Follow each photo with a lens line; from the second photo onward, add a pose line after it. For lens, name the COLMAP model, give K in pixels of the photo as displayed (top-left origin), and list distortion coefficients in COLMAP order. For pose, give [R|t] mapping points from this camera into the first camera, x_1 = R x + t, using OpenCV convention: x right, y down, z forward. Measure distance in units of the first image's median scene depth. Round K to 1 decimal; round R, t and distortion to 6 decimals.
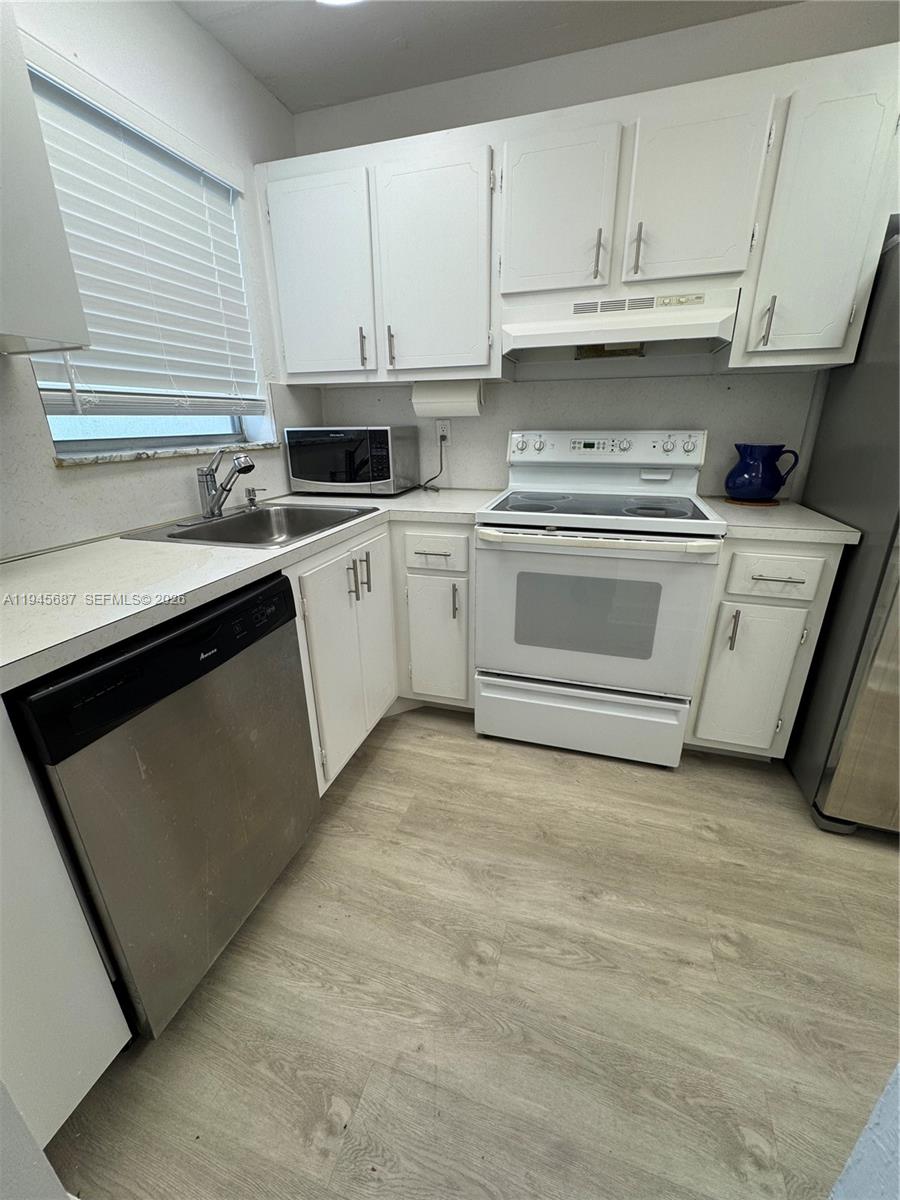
lens RADIAL K [[479.6, 0, 450.0], [0, 479.6, 600.0], [0, 0, 1]] dist [-0.003570, 0.000124]
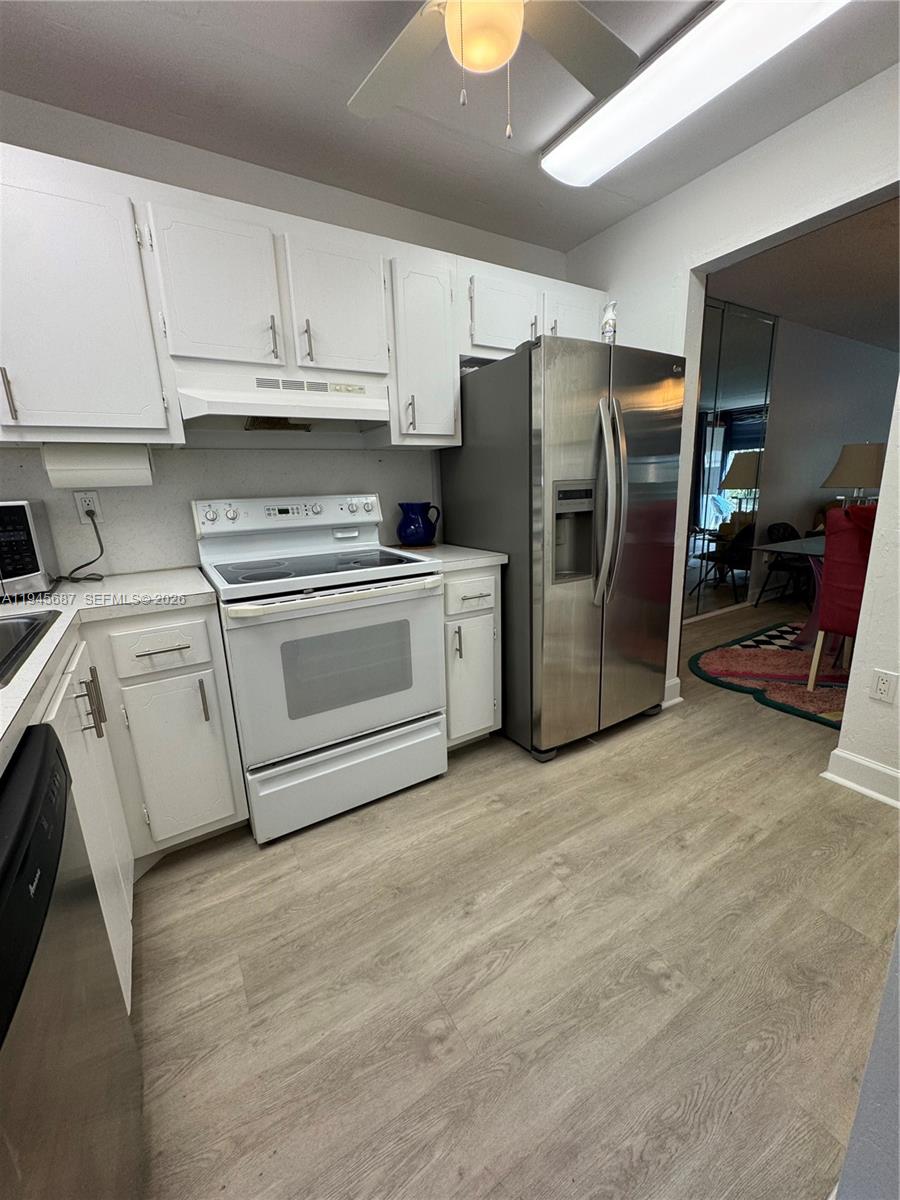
lens RADIAL K [[479.6, 0, 450.0], [0, 479.6, 600.0], [0, 0, 1]] dist [-0.003570, 0.000124]
pose [[0.654936, -0.187843, 0.731965, -0.317225], [0.286342, 0.958072, -0.010340, -0.036486], [-0.699333, 0.216365, 0.681263, 0.120386]]
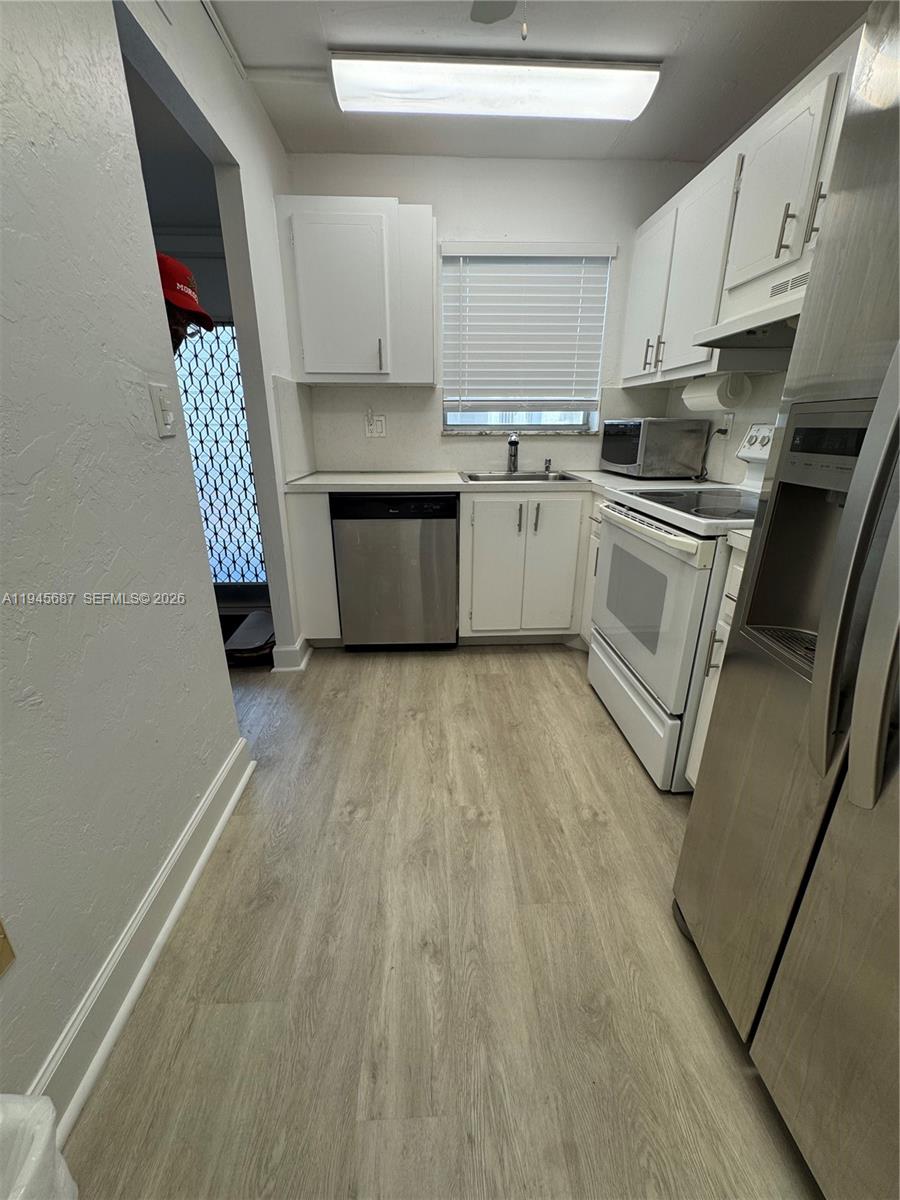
lens RADIAL K [[479.6, 0, 450.0], [0, 479.6, 600.0], [0, 0, 1]] dist [-0.003570, 0.000124]
pose [[0.345840, 0.331345, -0.877841, 1.101516], [-0.329142, 0.918962, 0.217195, -0.055471], [0.878670, 0.213820, 0.426873, 0.188513]]
